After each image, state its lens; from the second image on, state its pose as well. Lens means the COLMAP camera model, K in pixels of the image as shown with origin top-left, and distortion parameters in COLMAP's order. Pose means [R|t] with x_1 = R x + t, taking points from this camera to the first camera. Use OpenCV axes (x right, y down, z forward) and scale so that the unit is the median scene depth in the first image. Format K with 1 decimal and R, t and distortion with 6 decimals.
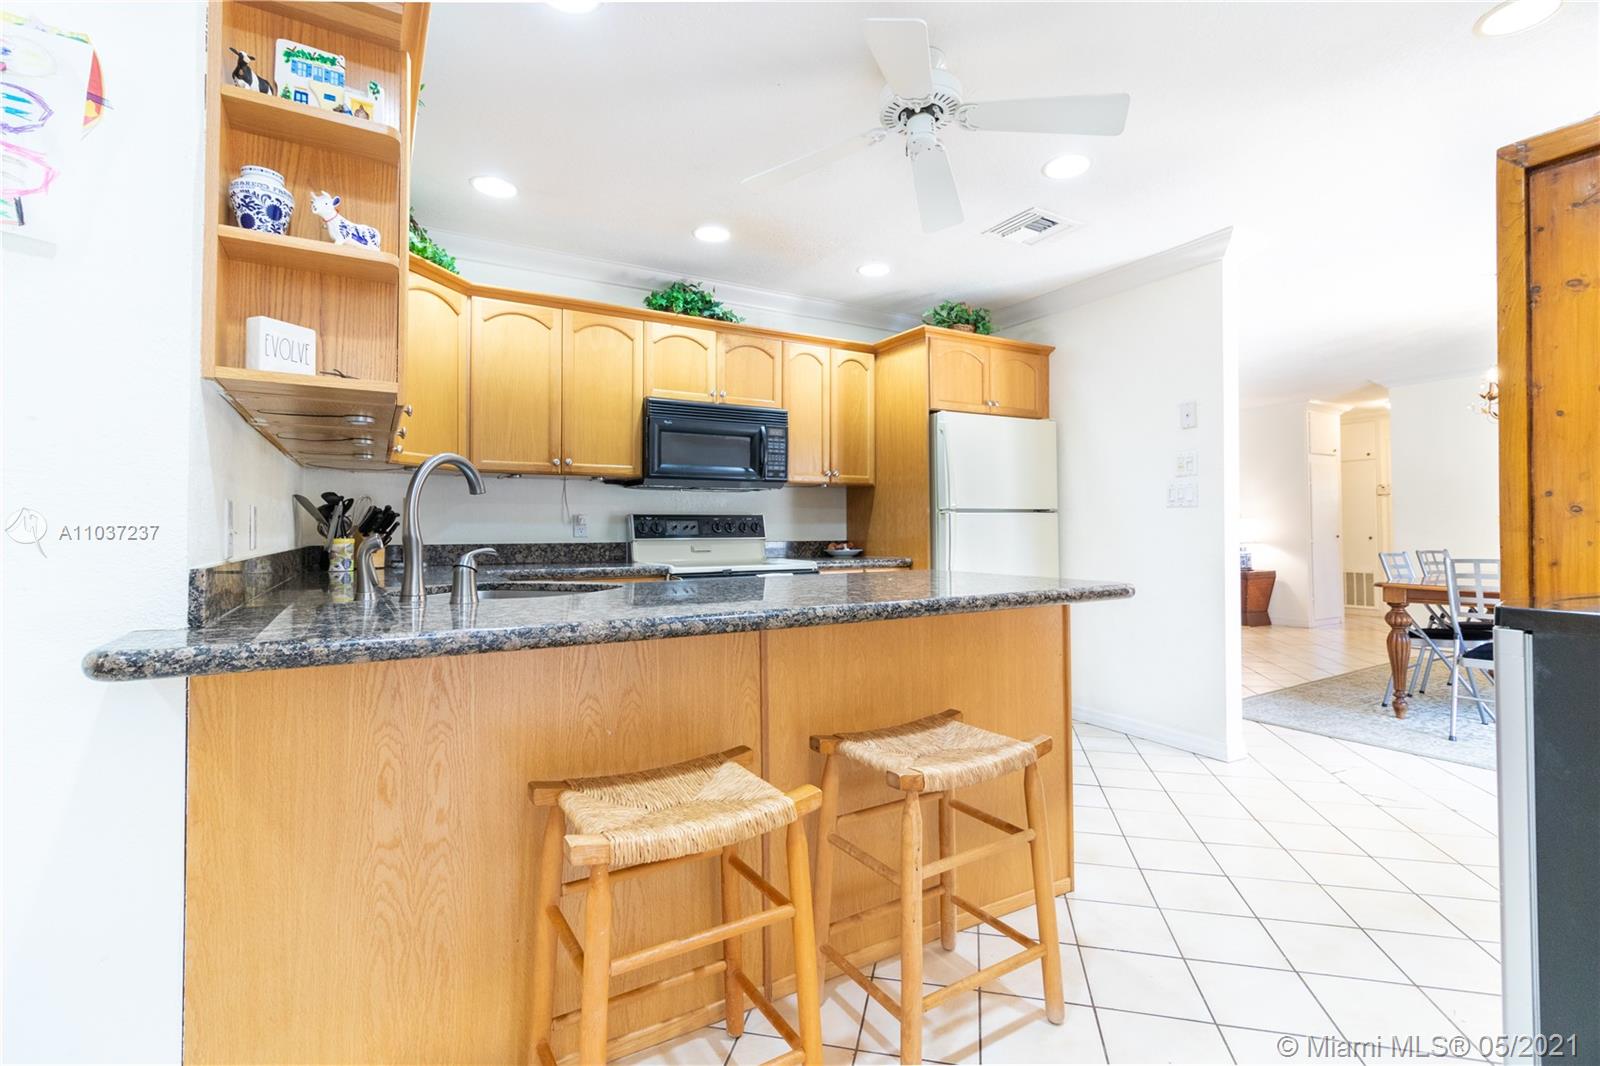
lens RADIAL K [[754.4, 0, 803.6], [0, 754.4, 520.2], [0, 0, 1]] dist [0.000331, 0.000295]
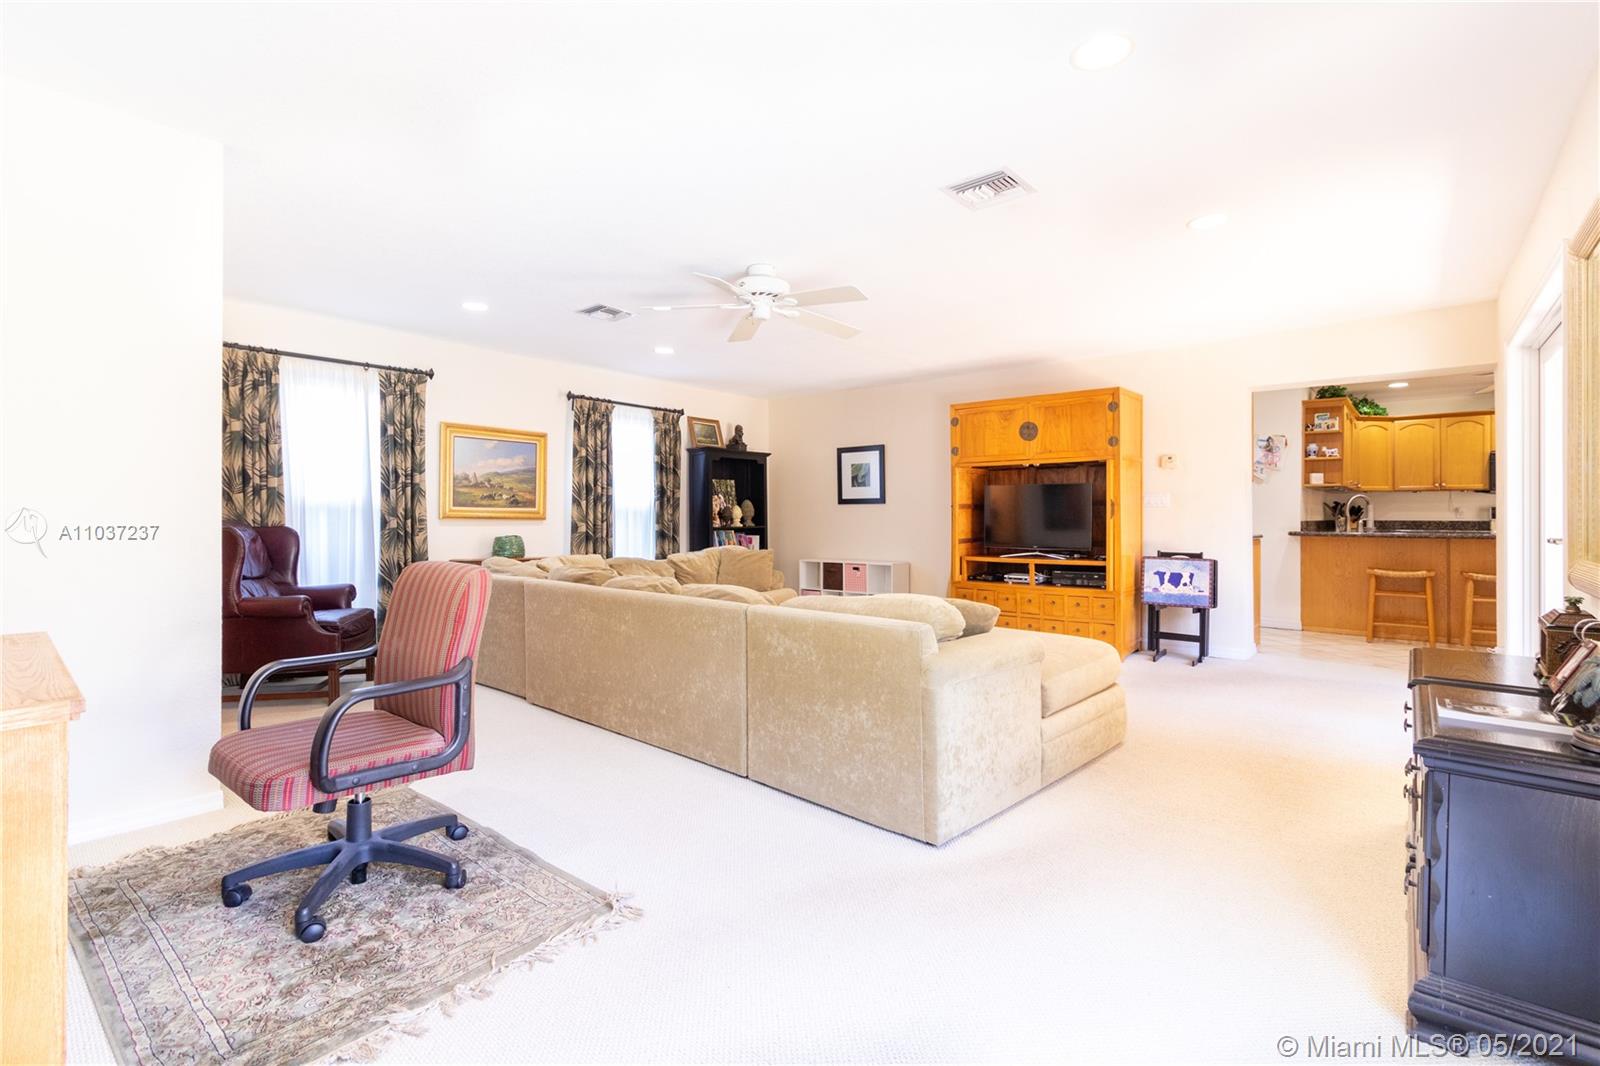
lens RADIAL K [[754.4, 0, 807.9], [0, 754.4, 510.3], [0, 0, 1]] dist [0.000331, 0.000295]
pose [[0.348025, -0.003702, -0.937478, 1.982445], [0.007393, 0.999972, -0.001204, -0.021028], [0.937456, -0.006511, 0.348043, -2.740231]]
